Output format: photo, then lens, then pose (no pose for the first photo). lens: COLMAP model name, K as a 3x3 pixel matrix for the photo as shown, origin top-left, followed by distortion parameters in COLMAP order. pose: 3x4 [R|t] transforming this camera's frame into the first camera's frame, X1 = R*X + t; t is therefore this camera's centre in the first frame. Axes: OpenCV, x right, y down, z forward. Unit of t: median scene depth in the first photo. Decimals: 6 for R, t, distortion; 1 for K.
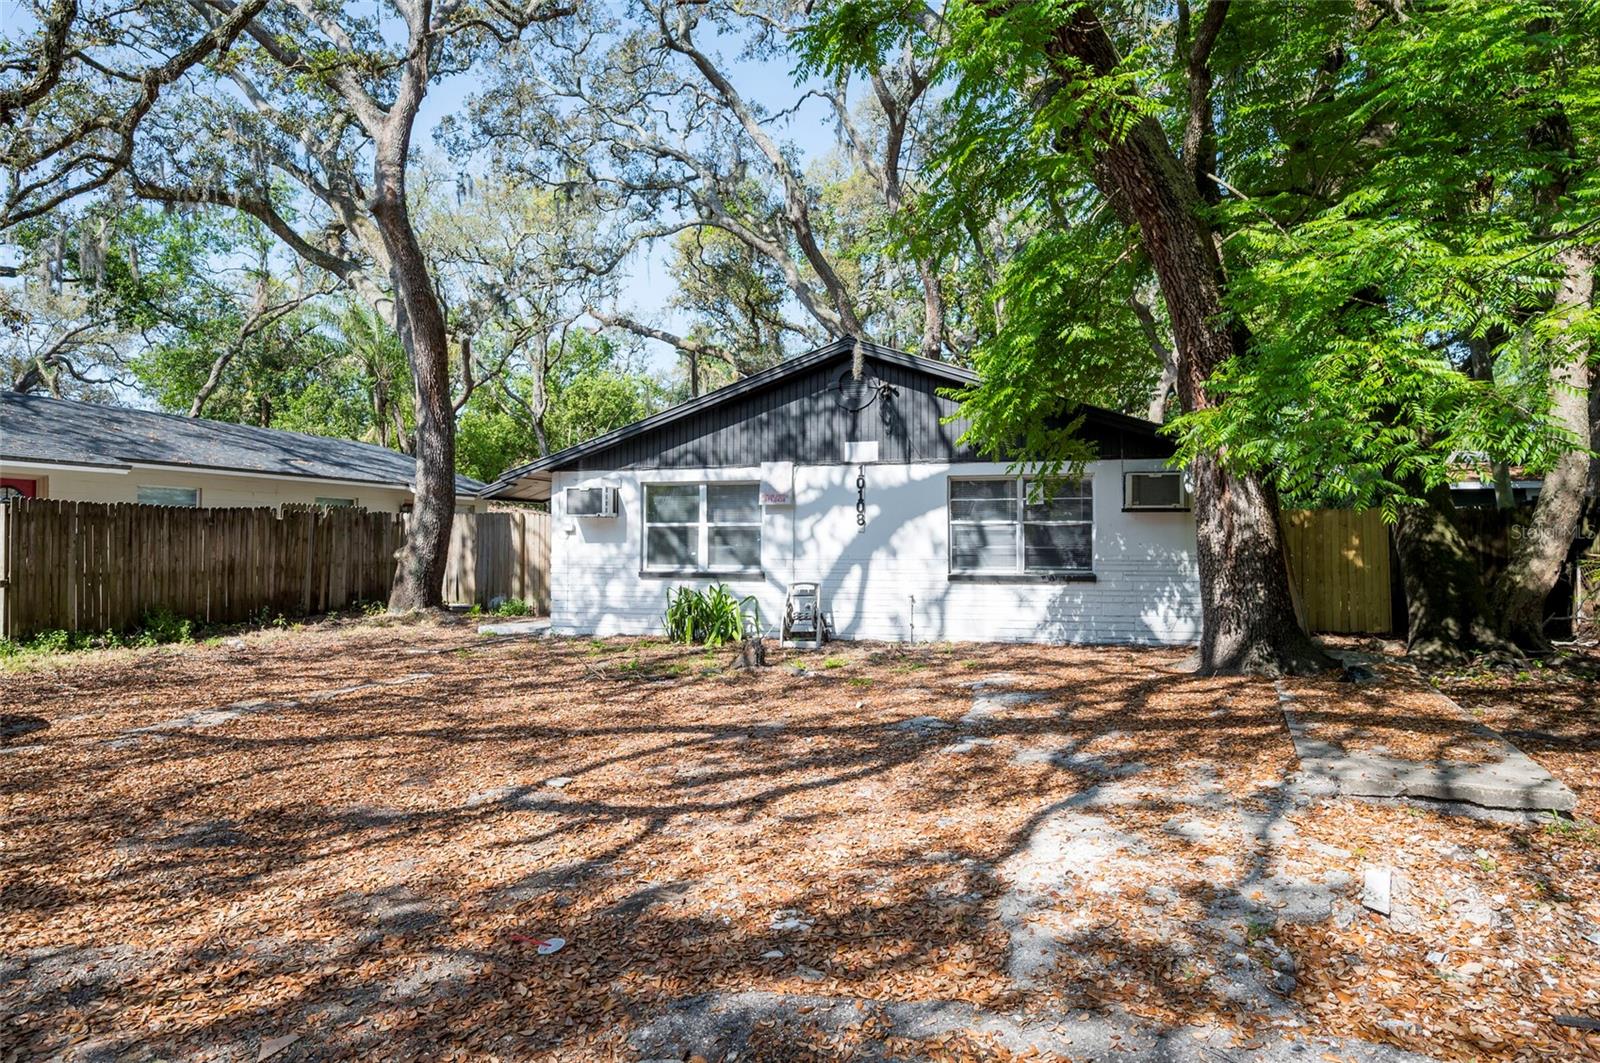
lens RADIAL K [[988.9, 0, 795.1], [0, 988.9, 529.2], [0, 0, 1]] dist [-0.008408, -0.001375]
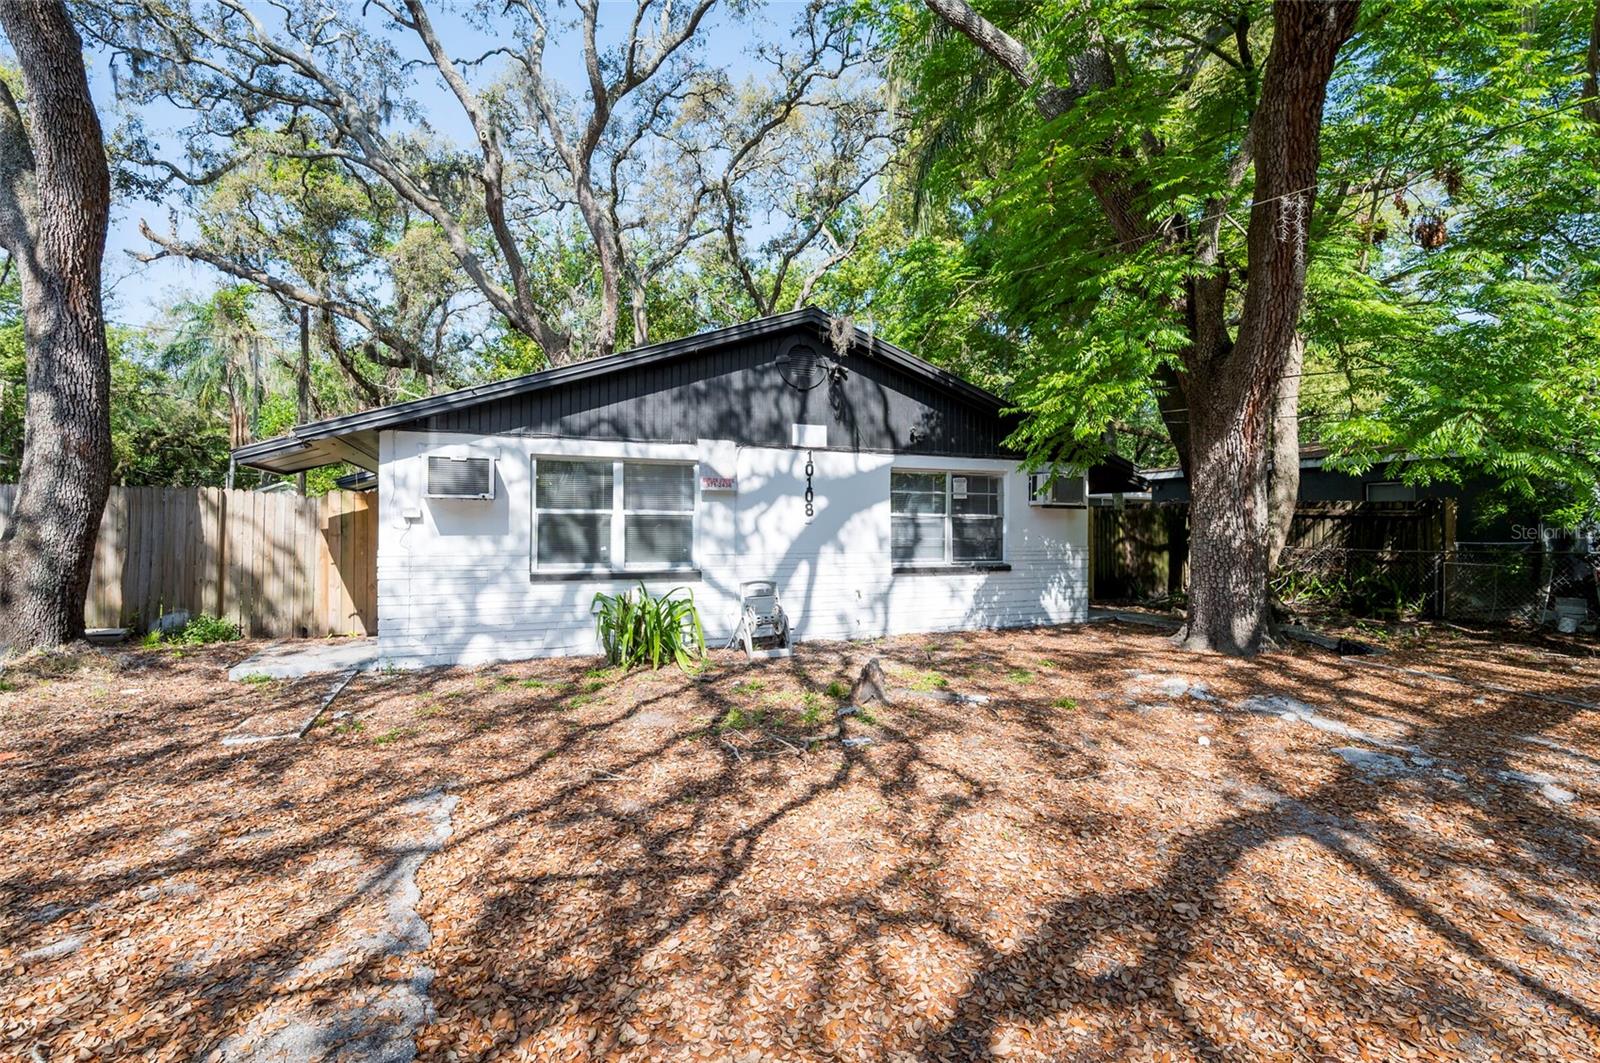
lens RADIAL K [[760.6, 0, 801.4], [0, 760.6, 526.8], [0, 0, 1]] dist [-0.000669, -0.001785]
pose [[0.785571, 0.003027, 0.618764, -0.356556], [-0.013548, 0.999832, 0.012308, -0.002888], [-0.618623, -0.018052, 0.785480, 0.430057]]
